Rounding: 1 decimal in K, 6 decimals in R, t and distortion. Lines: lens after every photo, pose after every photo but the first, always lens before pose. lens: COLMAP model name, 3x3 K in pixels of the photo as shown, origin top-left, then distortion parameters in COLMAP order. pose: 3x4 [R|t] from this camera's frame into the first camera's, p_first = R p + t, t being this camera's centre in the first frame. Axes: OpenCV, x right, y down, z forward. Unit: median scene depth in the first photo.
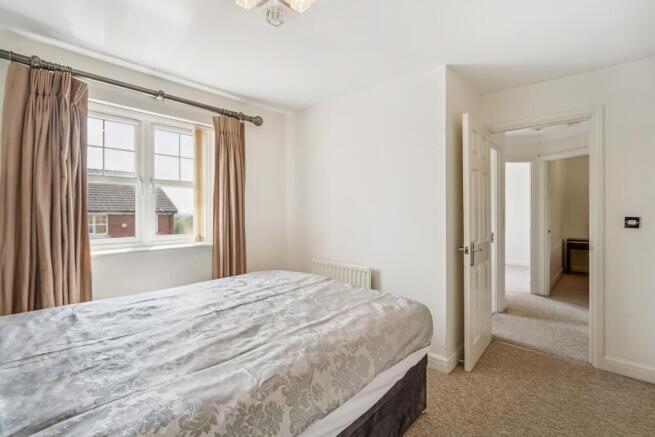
lens RADIAL K [[311.9, 0, 325.9], [0, 311.9, 209.6], [0, 0, 1]] dist [0.001439, 0.000077]
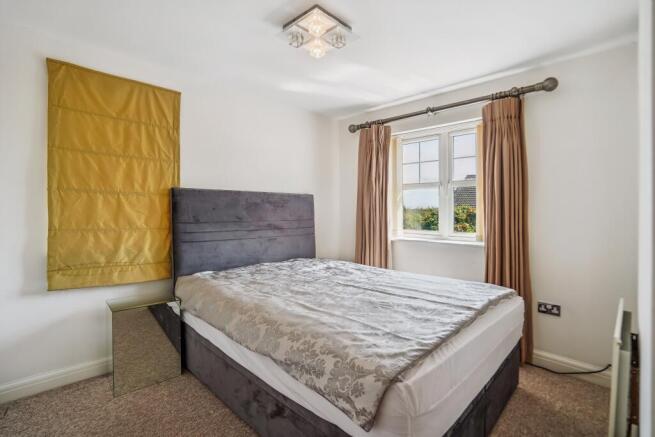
lens RADIAL K [[301.5, 0, 327.5], [0, 301.5, 218.5], [0, 0, 1]] dist [-0.000246, -0.000077]
pose [[-0.017107, 0.038132, -0.999126, 0.923475], [0.010823, 0.999221, 0.037950, -0.012972], [0.999795, -0.010165, -0.017506, 0.918486]]
